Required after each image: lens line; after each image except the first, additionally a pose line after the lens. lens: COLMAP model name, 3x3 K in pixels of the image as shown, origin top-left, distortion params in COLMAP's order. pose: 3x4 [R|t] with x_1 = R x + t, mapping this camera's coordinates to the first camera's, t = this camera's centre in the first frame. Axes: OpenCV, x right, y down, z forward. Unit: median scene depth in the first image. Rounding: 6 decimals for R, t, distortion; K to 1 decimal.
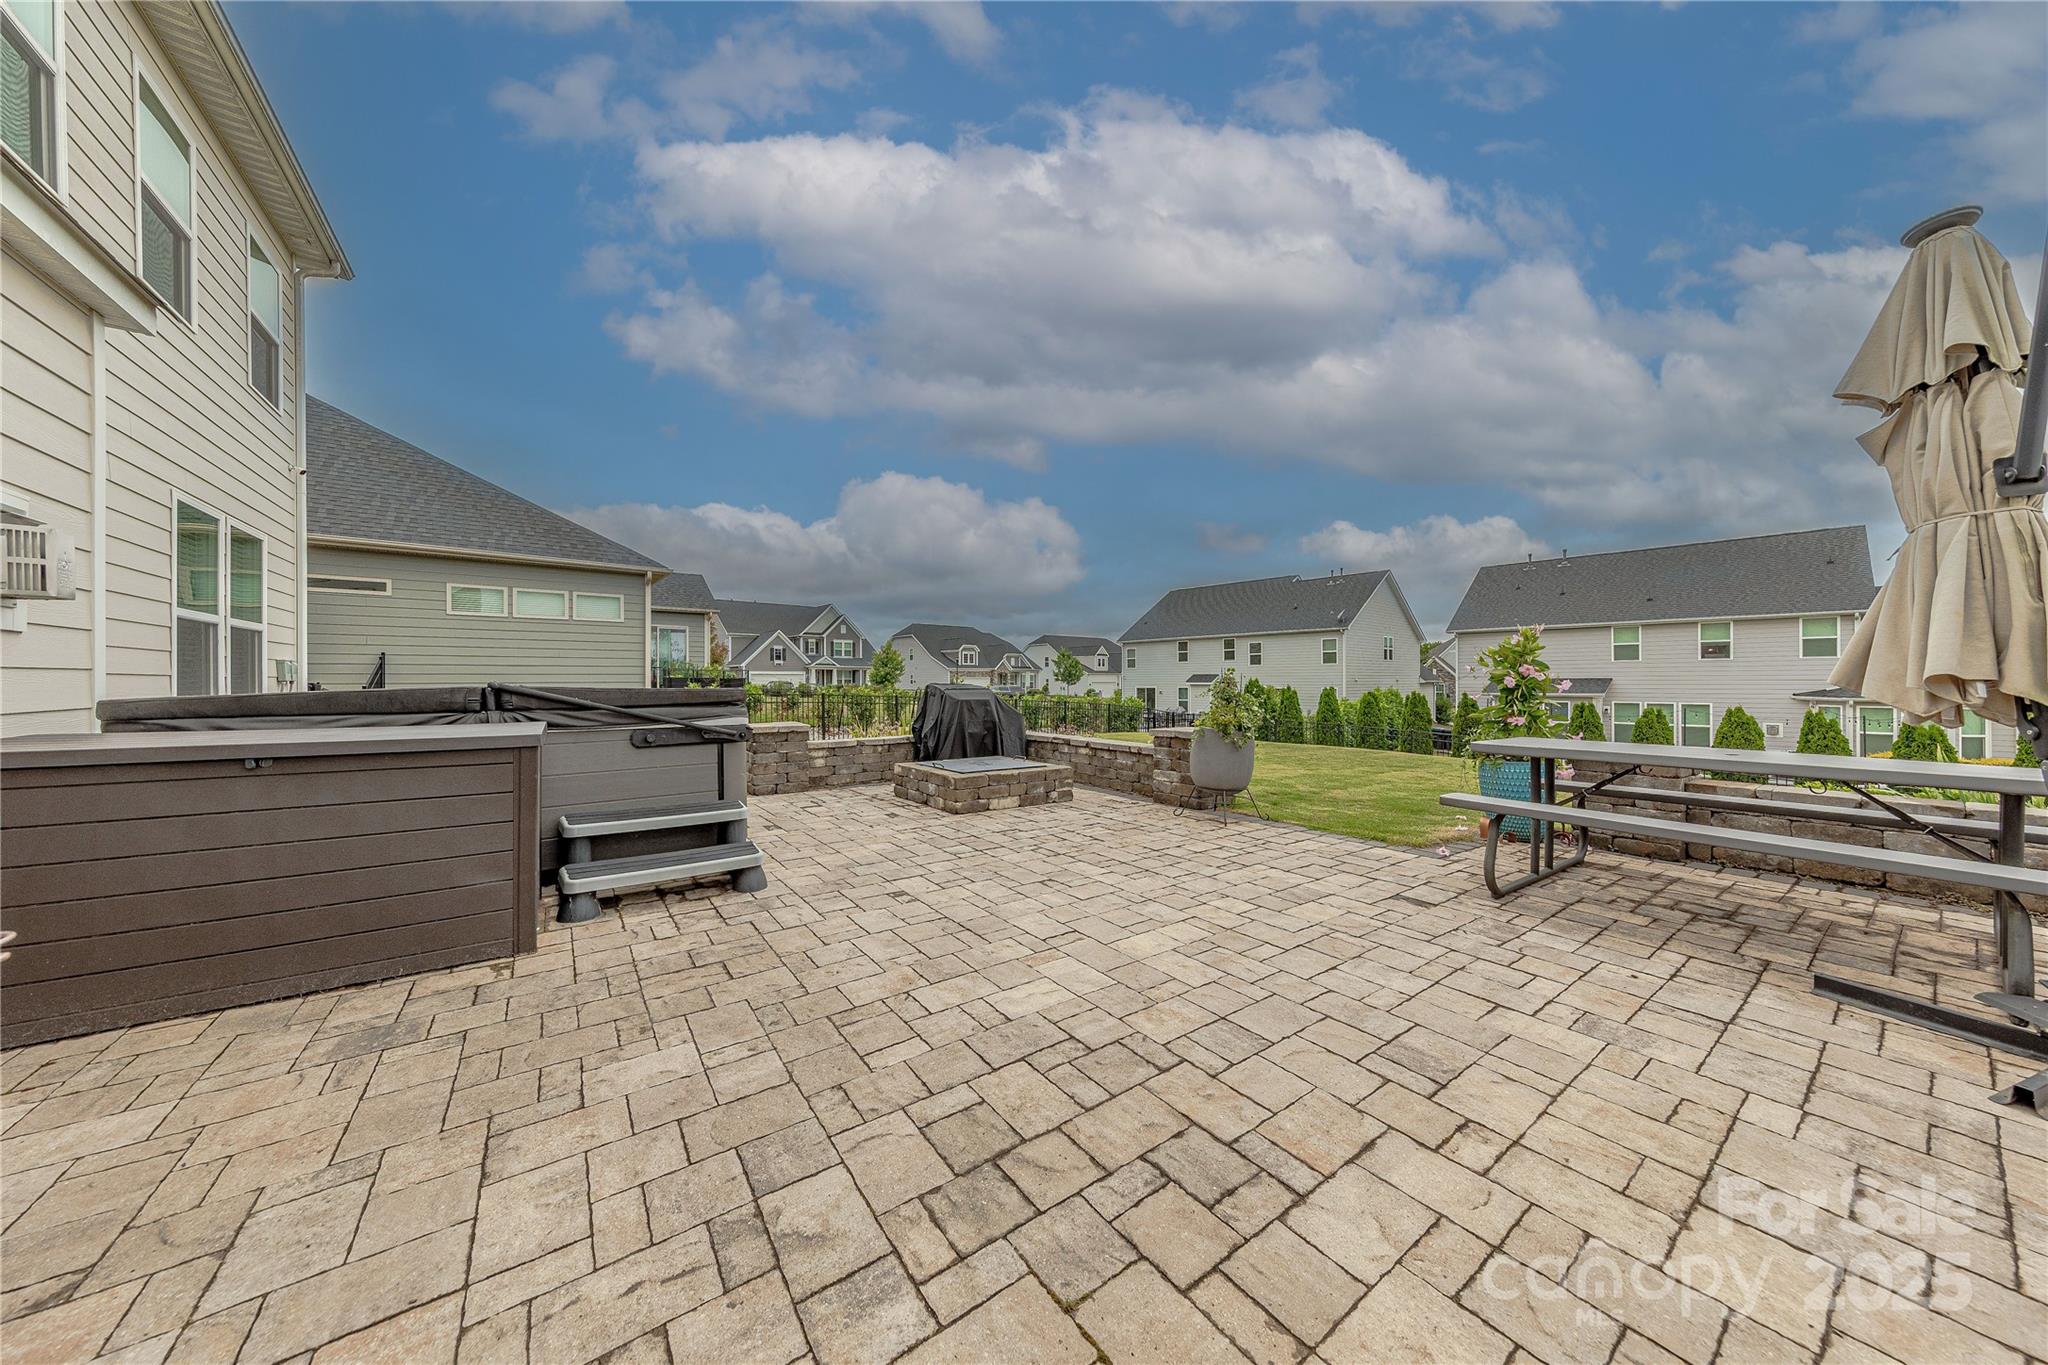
lens RADIAL K [[665.4, 0, 1012.9], [0, 665.4, 674.9], [0, 0, 1]] dist [0.004471, 0.000008]
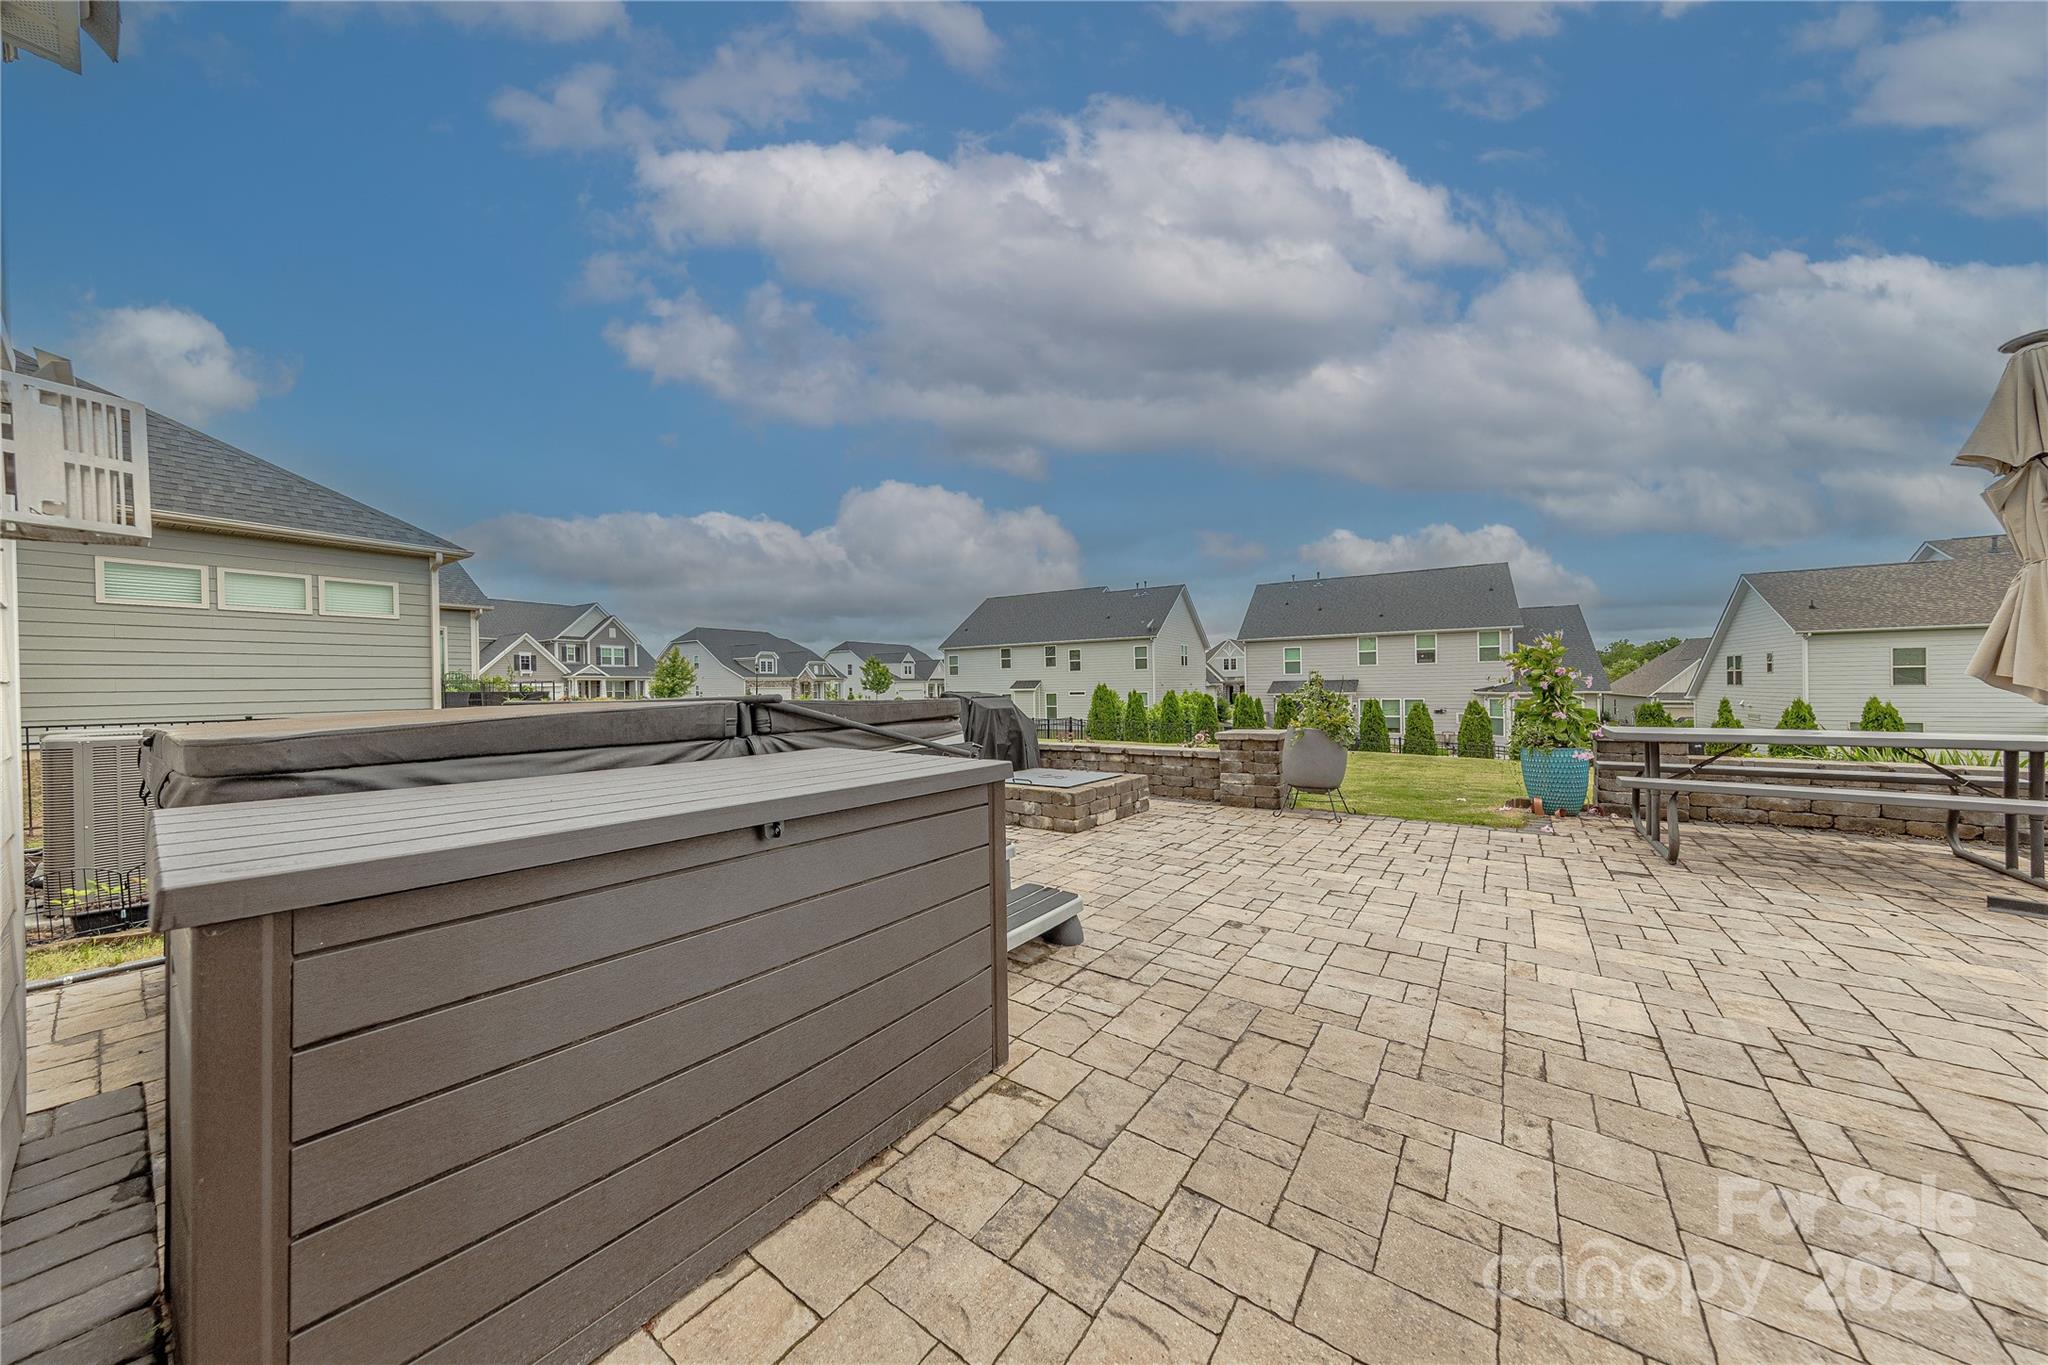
lens RADIAL K [[678.9, 0, 1016.5], [0, 678.9, 685.8], [0, 0, 1]] dist [0.005129, -0.000104]
pose [[0.949791, -0.014360, 0.312557, -0.400208], [0.012922, 0.999894, 0.006672, 0.000057], [-0.312619, -0.002298, 0.949876, 0.125068]]
